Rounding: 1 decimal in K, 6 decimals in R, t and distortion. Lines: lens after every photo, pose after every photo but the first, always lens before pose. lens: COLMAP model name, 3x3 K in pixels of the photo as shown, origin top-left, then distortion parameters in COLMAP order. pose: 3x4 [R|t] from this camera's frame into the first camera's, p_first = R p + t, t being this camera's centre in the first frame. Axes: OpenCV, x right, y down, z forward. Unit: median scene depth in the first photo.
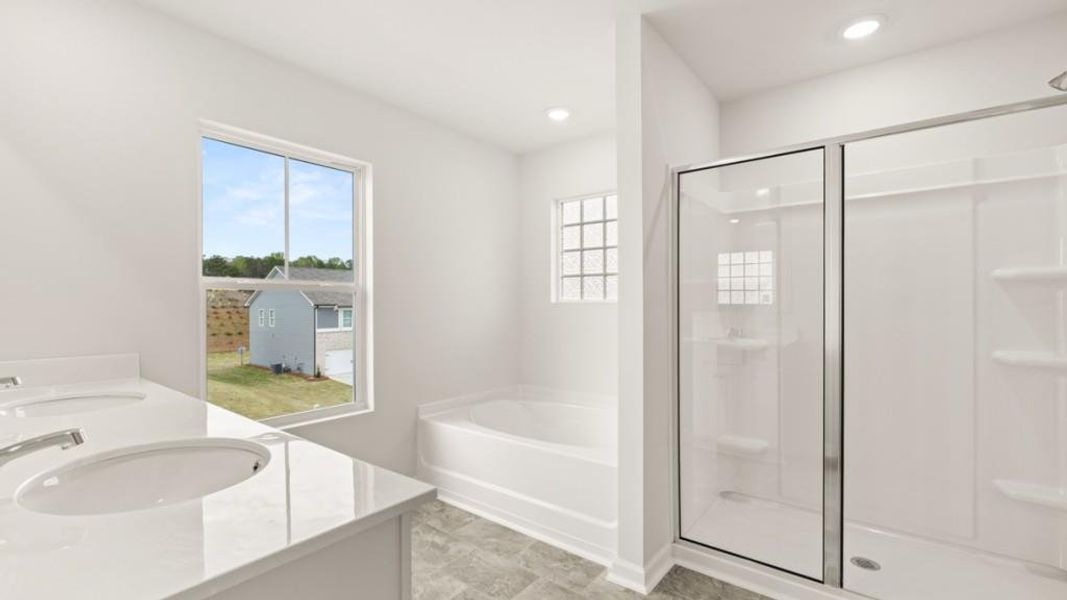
lens RADIAL K [[469.6, 0, 534.4], [0, 469.6, 303.8], [0, 0, 1]] dist [0.014449, -0.000023]
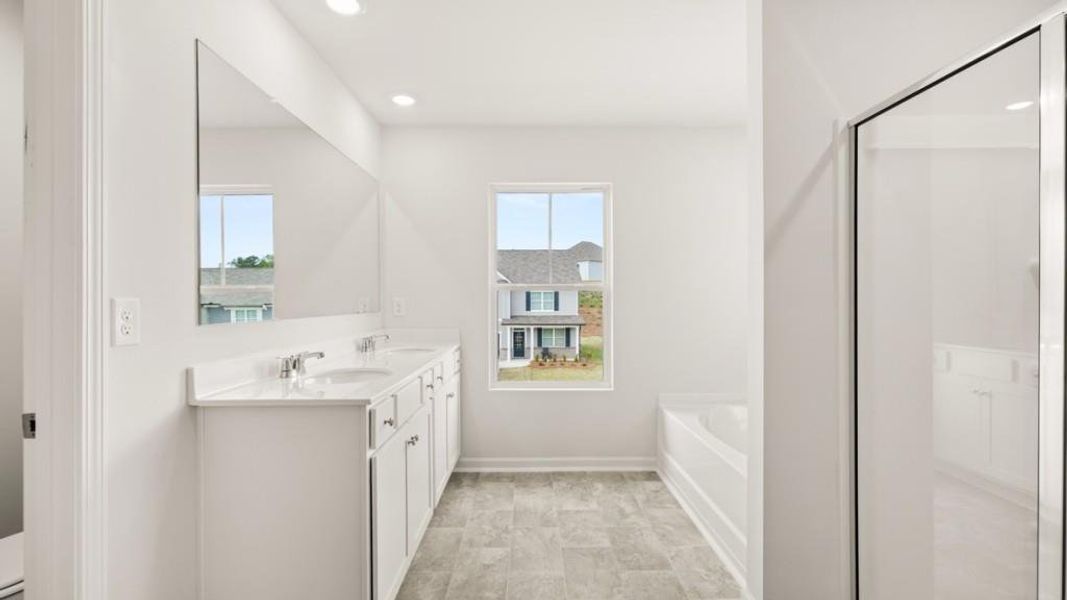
lens RADIAL K [[469.6, 0, 534.9], [0, 469.6, 299.9], [0, 0, 1]] dist [0.014449, -0.000023]
pose [[0.624047, -0.001688, -0.781385, 0.553471], [-0.000341, 0.999997, -0.002433, 0.002783], [0.781387, 0.001785, 0.624045, 0.122897]]
